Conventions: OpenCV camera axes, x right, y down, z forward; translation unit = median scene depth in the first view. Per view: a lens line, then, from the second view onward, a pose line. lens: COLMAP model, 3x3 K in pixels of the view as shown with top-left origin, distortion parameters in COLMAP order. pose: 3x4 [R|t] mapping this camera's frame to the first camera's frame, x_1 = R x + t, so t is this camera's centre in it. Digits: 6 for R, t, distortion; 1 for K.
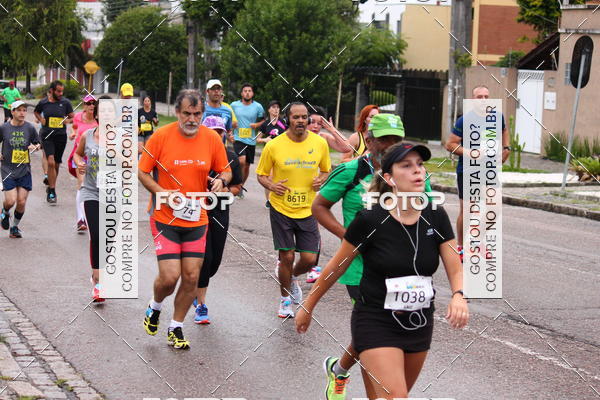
lens RADIAL K [[3870.2, 0, 299.9], [0, 3870.2, 199.9], [0, 0, 1]] dist [-0.171450, -6.302379]
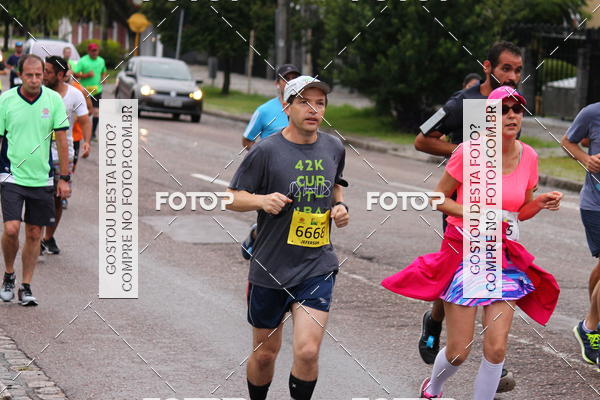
lens RADIAL K [[3441.6, 0, 300.0], [0, 3441.6, 198.6], [0, 0, 1]] dist [0.577501, 6.136551]
pose [[0.999729, 0.005682, 0.022595, -0.038746], [-0.006153, 0.999764, 0.020855, -0.015764], [-0.022471, -0.020988, 0.999527, 0.379744]]
